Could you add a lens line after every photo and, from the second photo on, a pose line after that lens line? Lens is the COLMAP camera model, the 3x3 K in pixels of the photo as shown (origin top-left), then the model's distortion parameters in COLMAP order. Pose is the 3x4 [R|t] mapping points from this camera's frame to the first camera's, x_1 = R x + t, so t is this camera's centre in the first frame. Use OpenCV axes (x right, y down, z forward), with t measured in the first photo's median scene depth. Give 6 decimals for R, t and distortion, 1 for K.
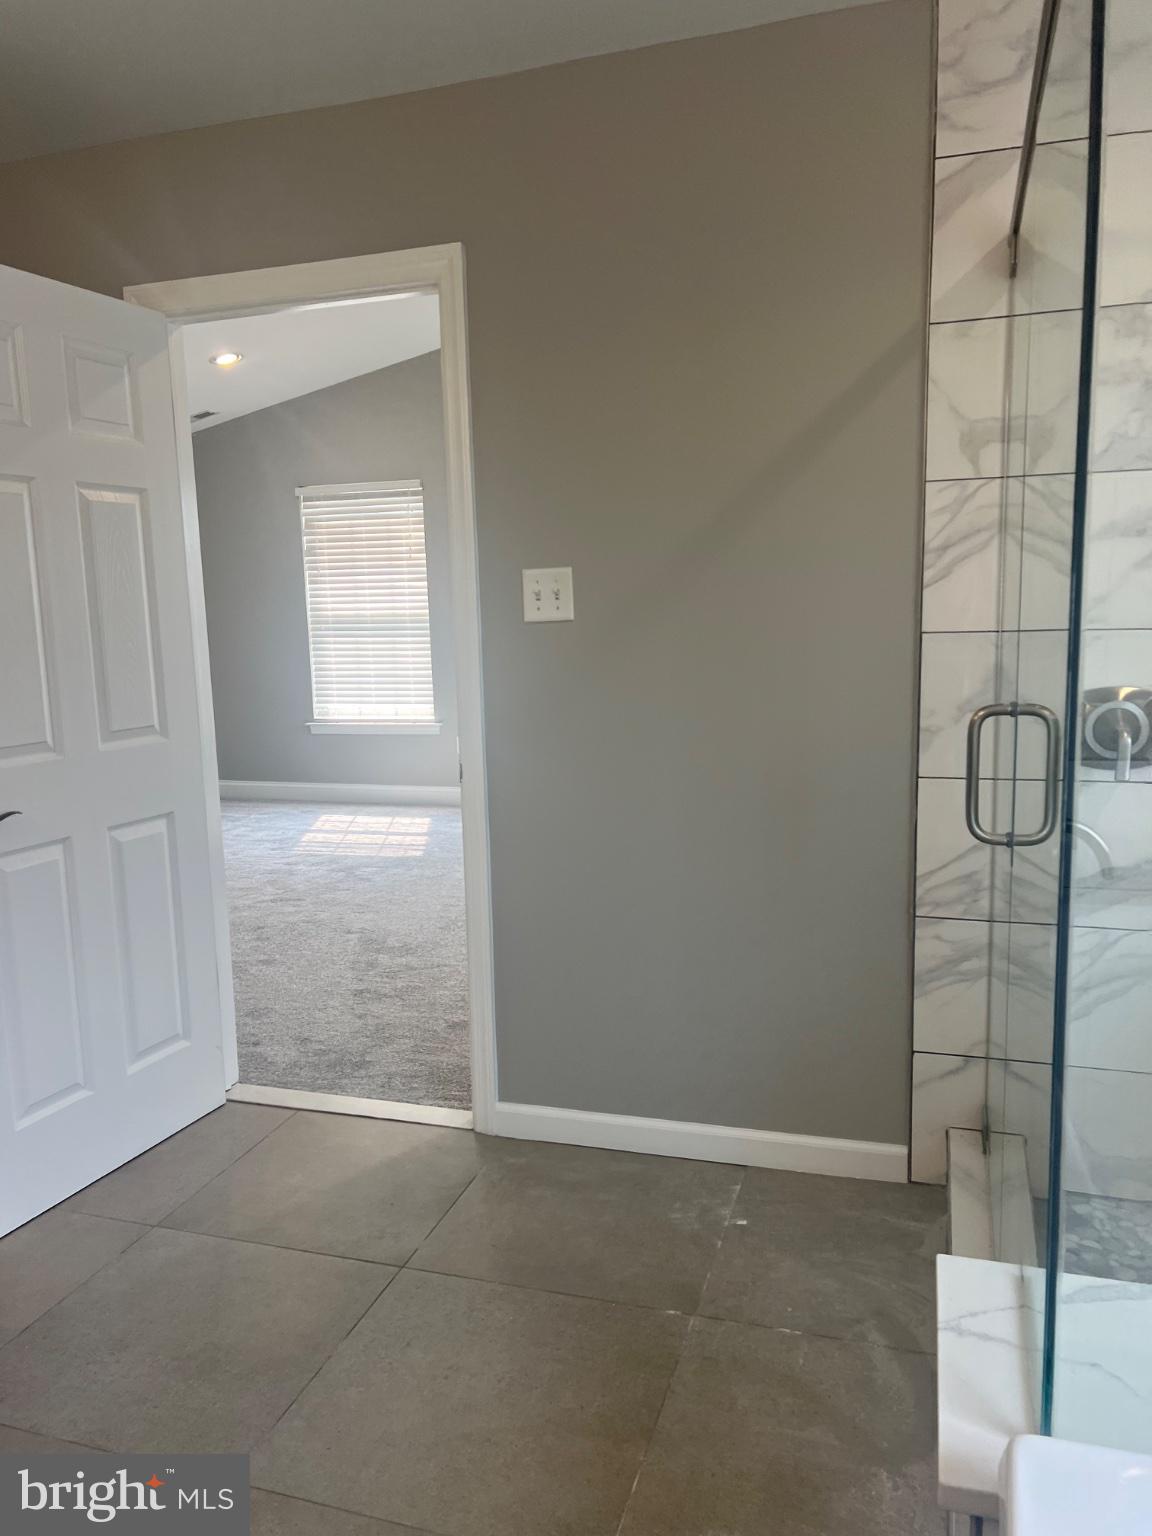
lens RADIAL K [[1173.6, 0, 572.6], [0, 1173.6, 780.4], [0, 0, 1]] dist [0.064901, -0.084378]
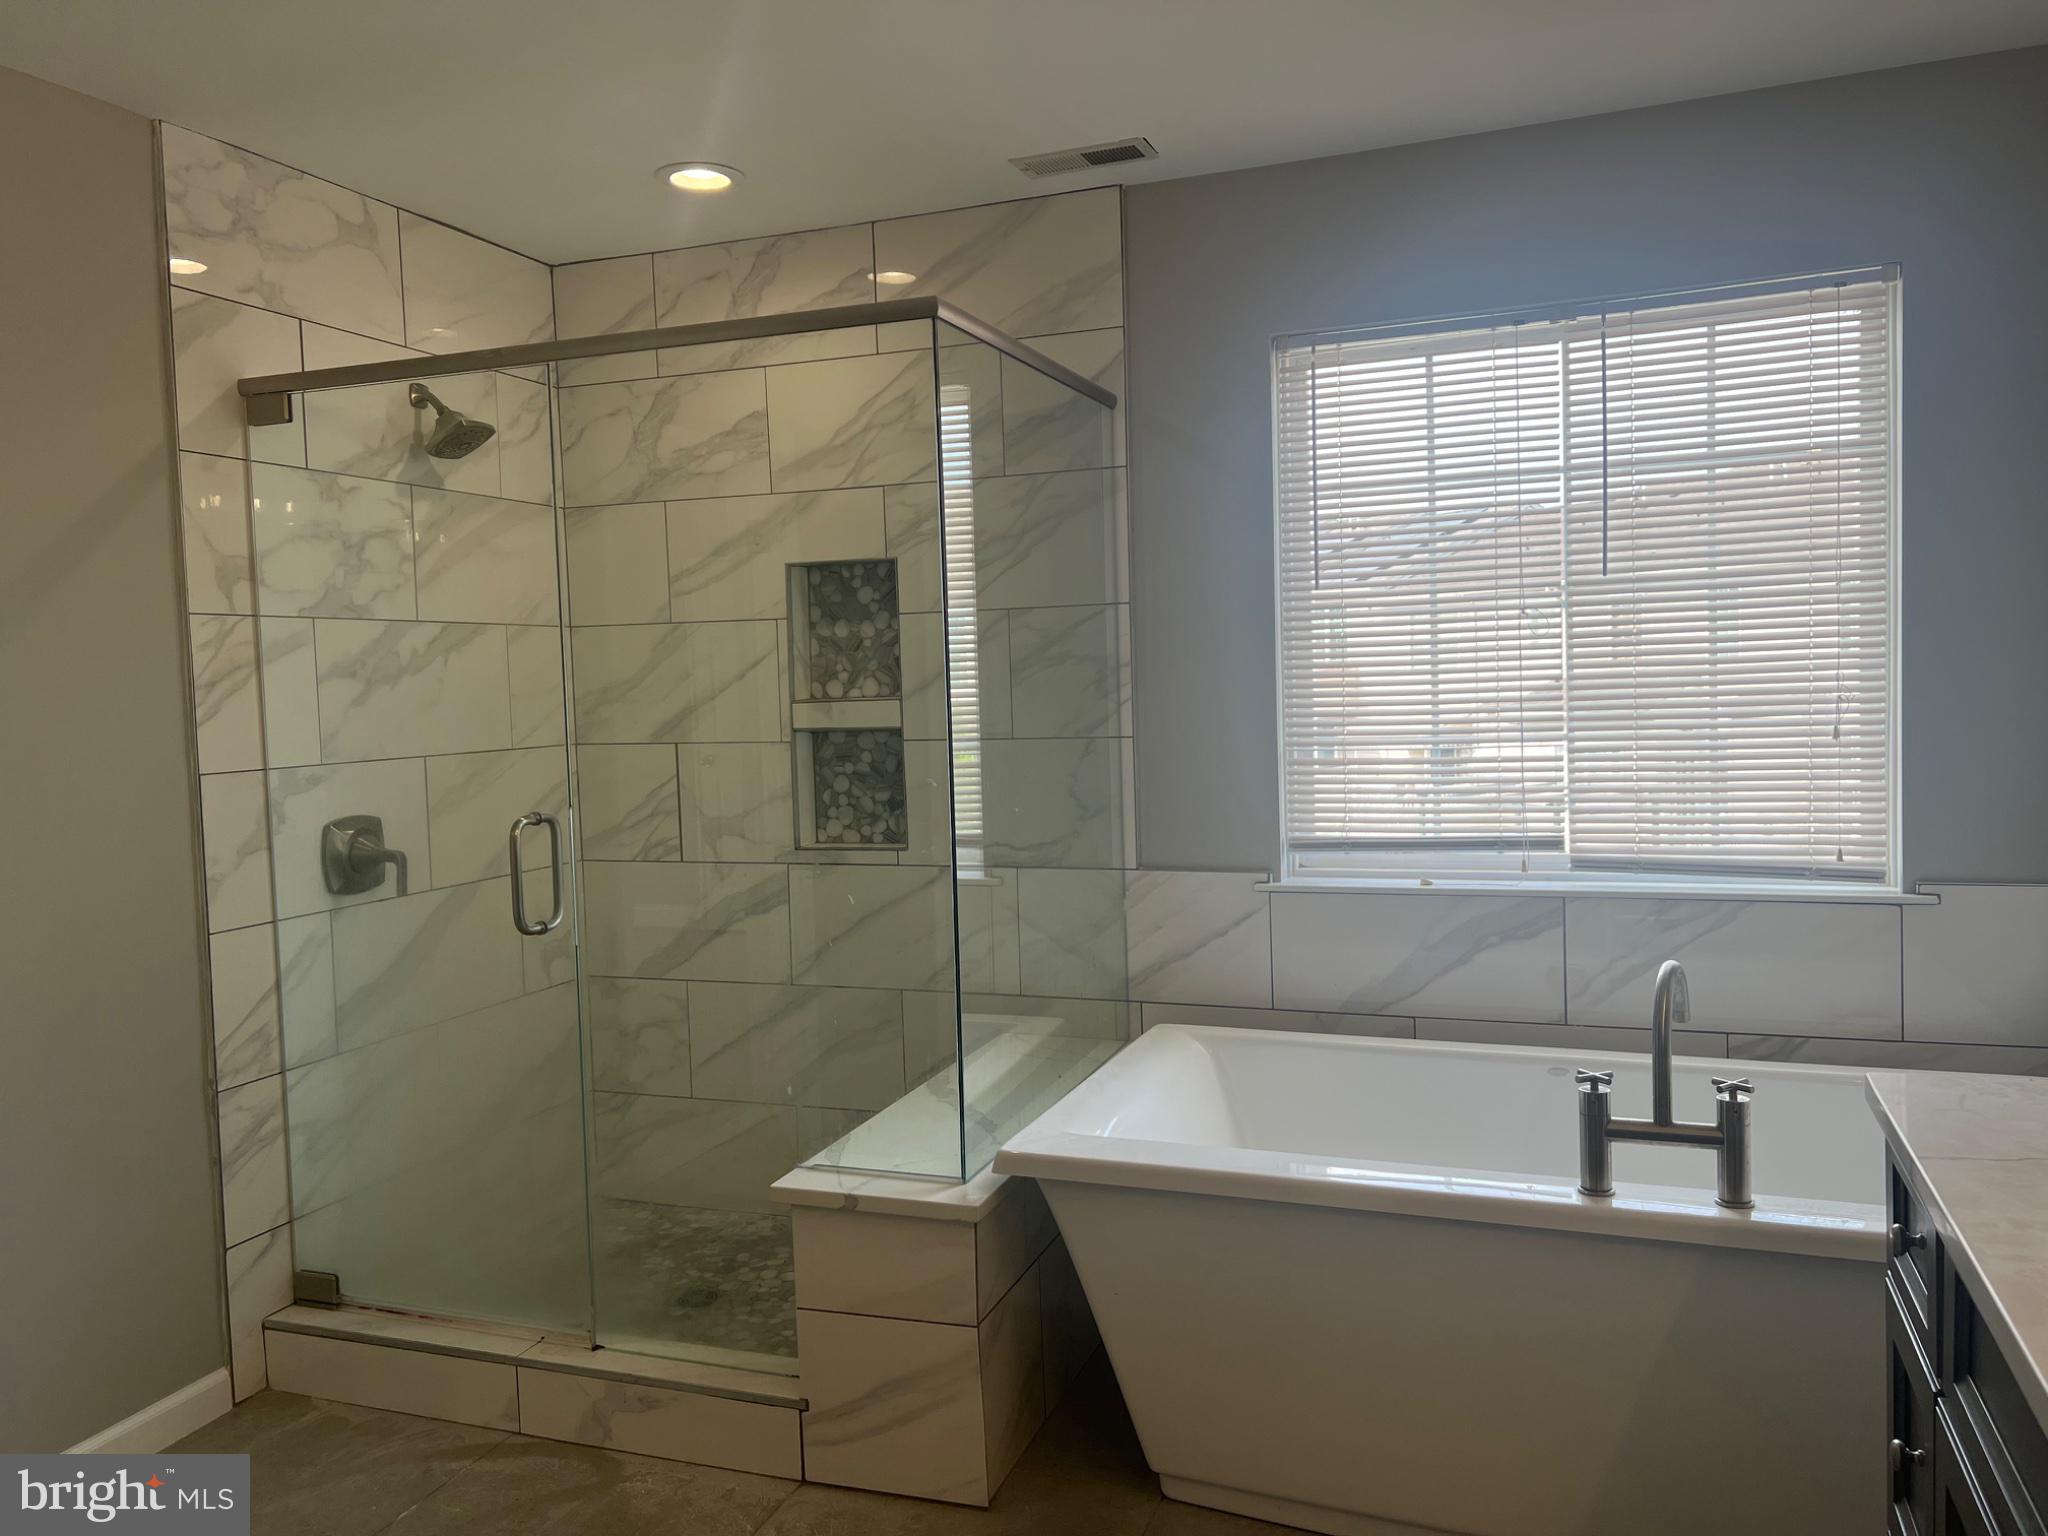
lens RADIAL K [[1564.8, 0, 1024.0], [0, 1564.8, 768.0], [0, 0, 1]] dist [0.064901, -0.084378]
pose [[0.047512, -0.032946, 0.998327, -0.915783], [0.187670, 0.981952, 0.023474, -0.040577], [-0.981082, 0.186240, 0.052837, 0.318580]]
